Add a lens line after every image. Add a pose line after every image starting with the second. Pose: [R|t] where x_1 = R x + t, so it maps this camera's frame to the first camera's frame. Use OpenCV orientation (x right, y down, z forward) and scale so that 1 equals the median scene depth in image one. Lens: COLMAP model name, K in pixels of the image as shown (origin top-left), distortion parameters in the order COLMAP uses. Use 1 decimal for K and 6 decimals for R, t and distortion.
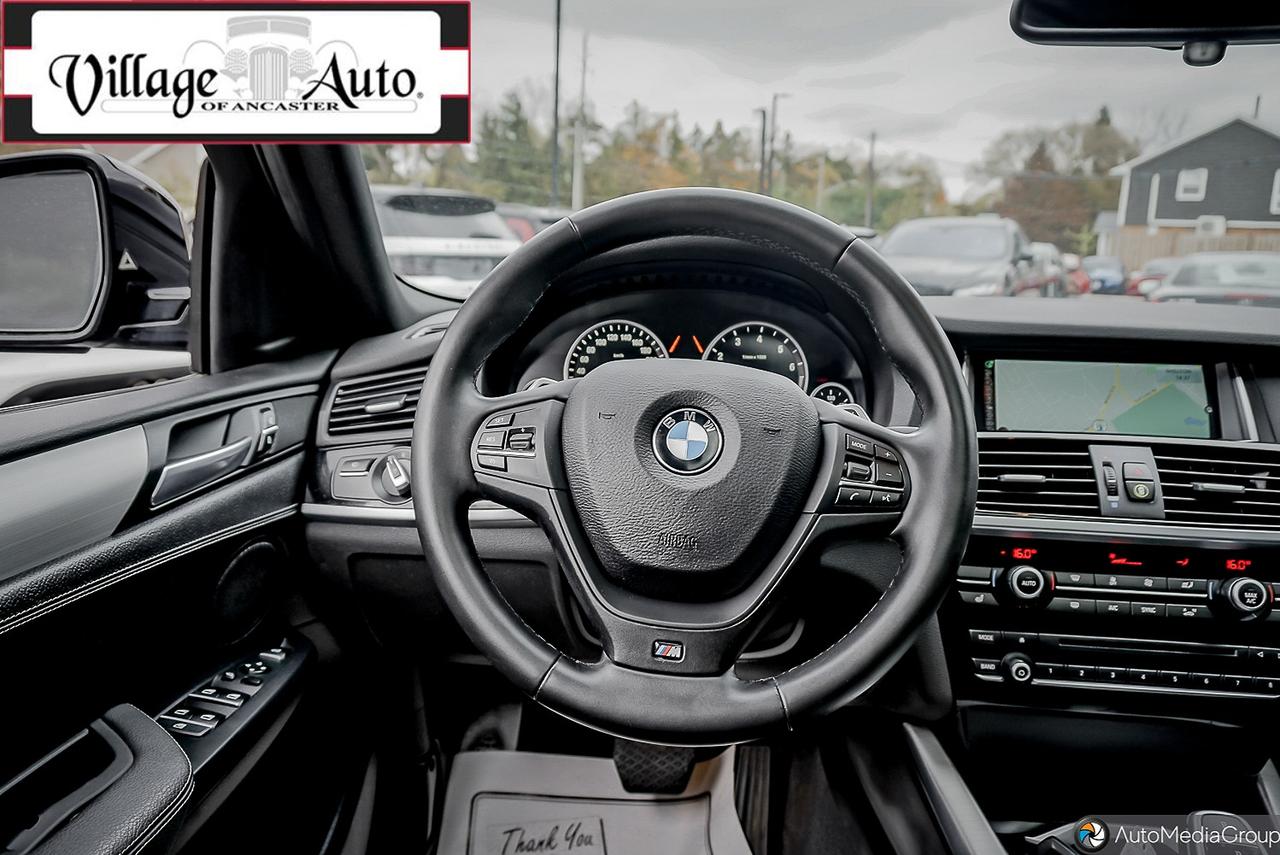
lens RADIAL K [[873.2, 0, 619.8], [0, 873.2, 430.8], [0, 0, 1]] dist [-0.029586, 0.016755]
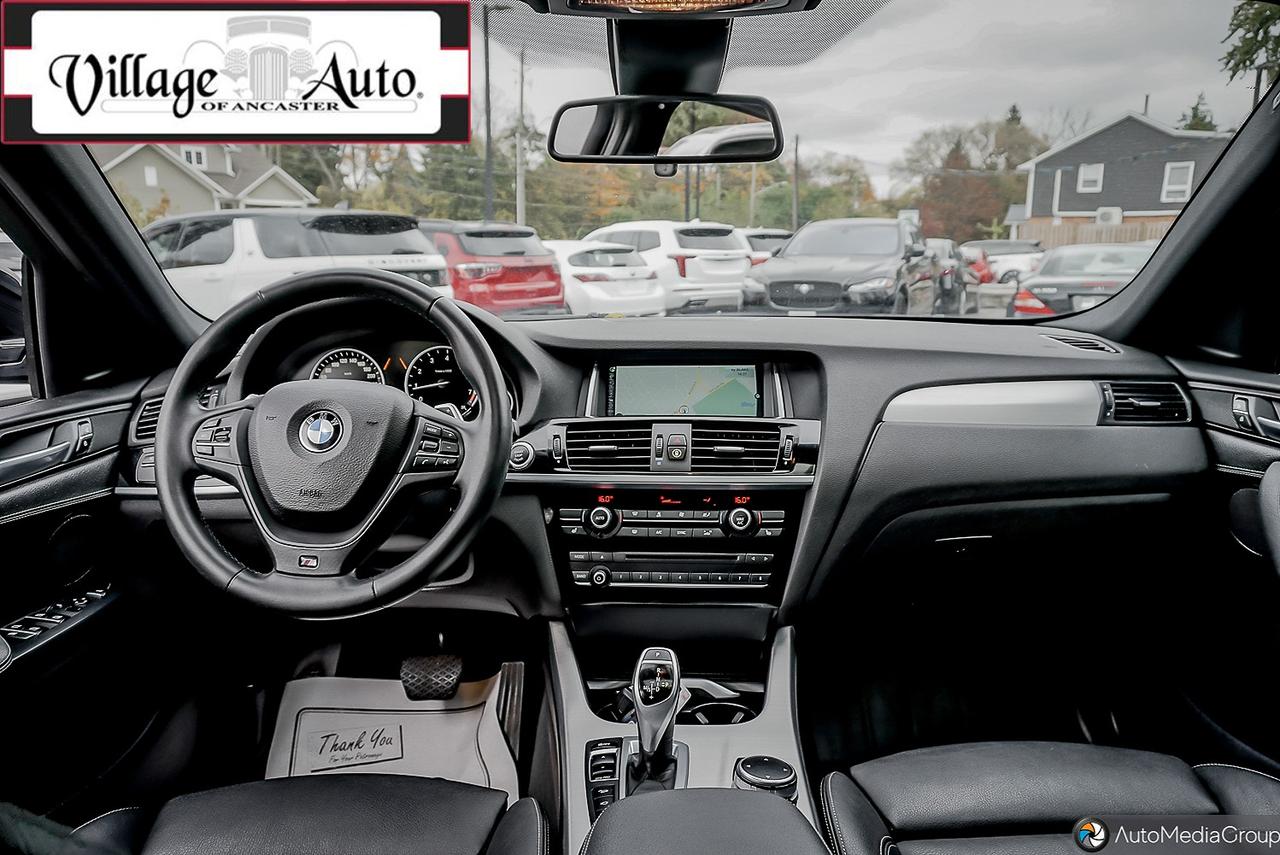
lens RADIAL K [[873.2, 0, 654.2], [0, 873.2, 433.1], [0, 0, 1]] dist [-0.029586, 0.016755]
pose [[0.998034, -0.040409, 0.047916, 0.444177], [0.040050, 0.999162, 0.008417, 0.018494], [-0.048216, -0.006482, 0.998816, -0.449217]]
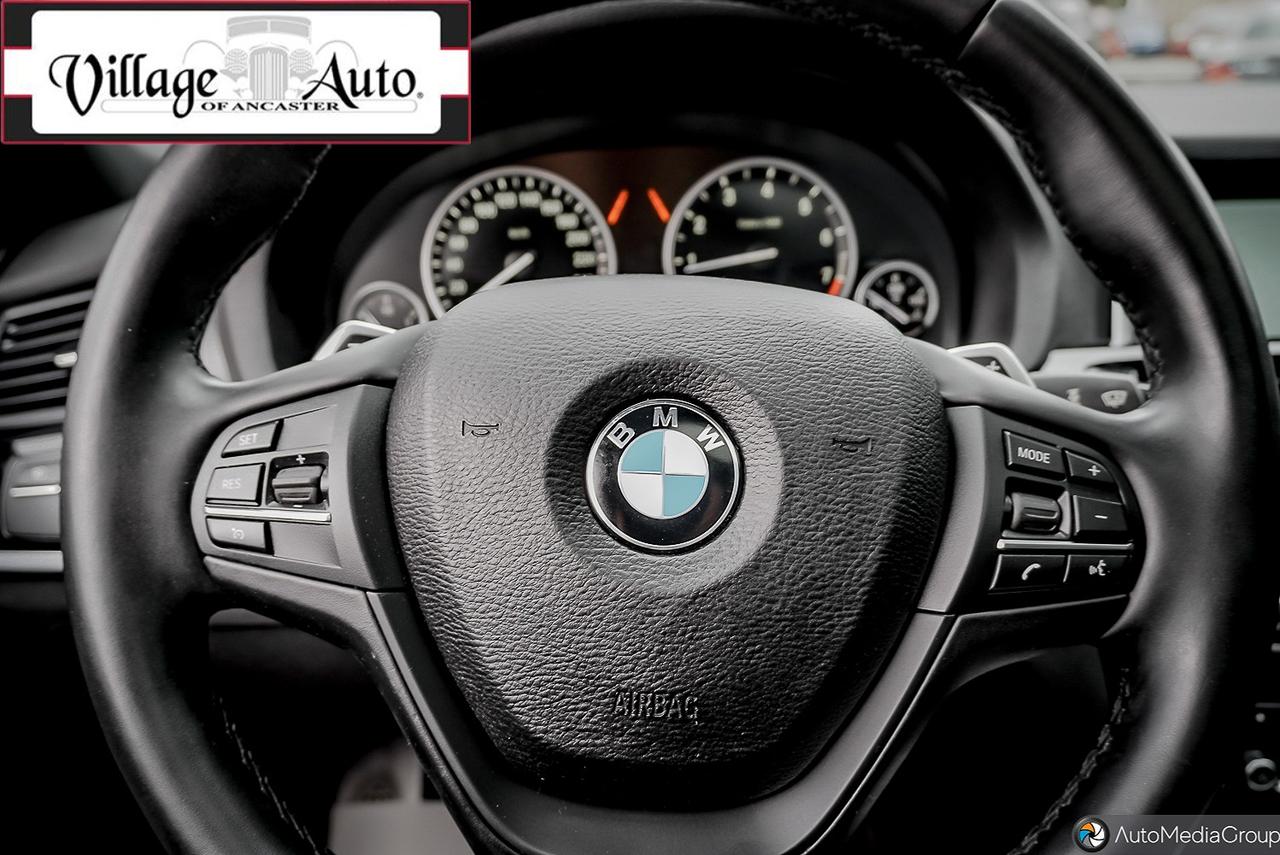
lens RADIAL K [[1005.7, 0, 620.6], [0, 1005.7, 401.8], [0, 0, 1]] dist [0.000845, 0.005000]
pose [[0.996174, -0.065482, 0.057882, 0.020397], [0.056227, 0.987214, 0.149153, -0.075884], [-0.066909, -0.145328, 0.987119, 0.362672]]
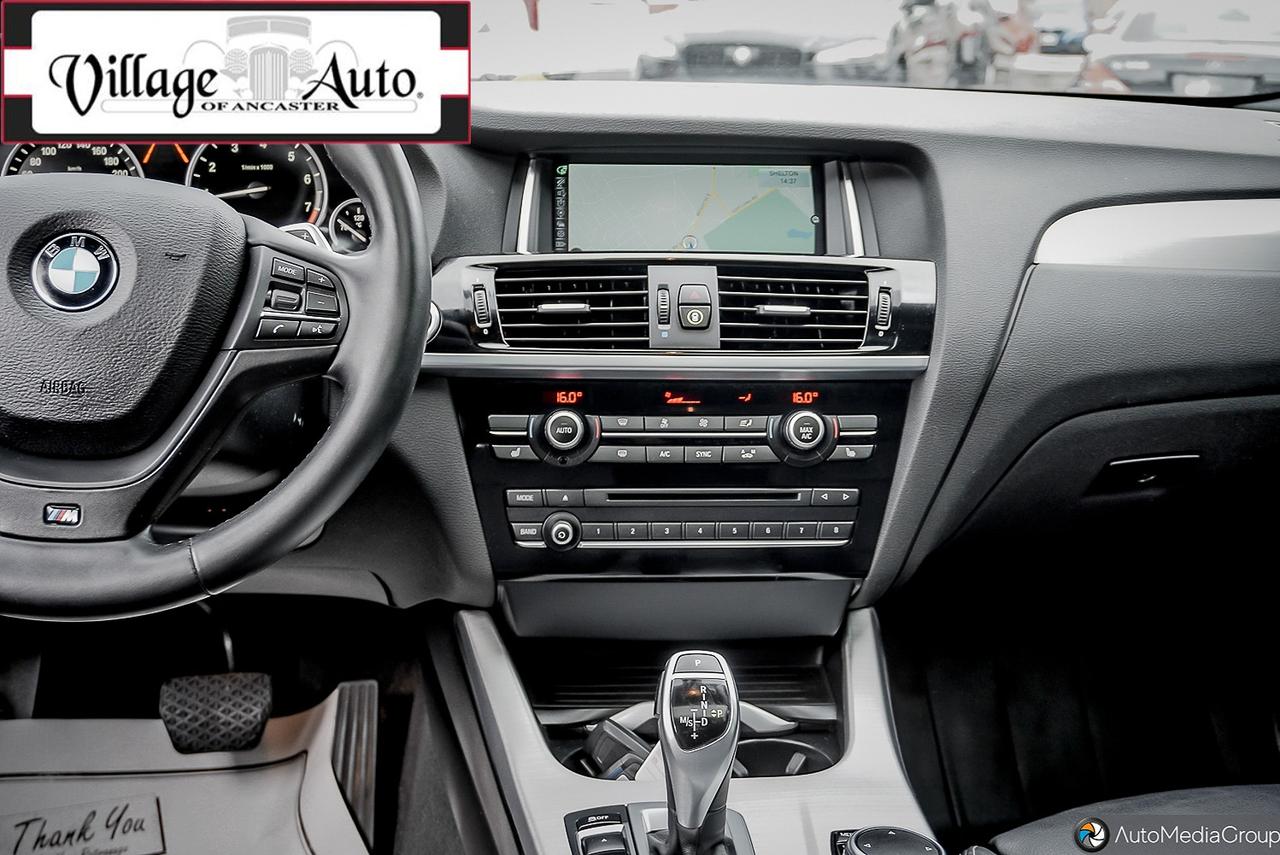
lens RADIAL K [[1423.6, 0, 638.1], [0, 1423.6, 436.9], [0, 0, 1]] dist [0.016330, 0.000000]
pose [[0.983519, -0.053405, 0.172737, 0.268032], [0.034767, 0.993414, 0.109181, 0.028358], [-0.177430, -0.101376, 0.978898, -0.342330]]
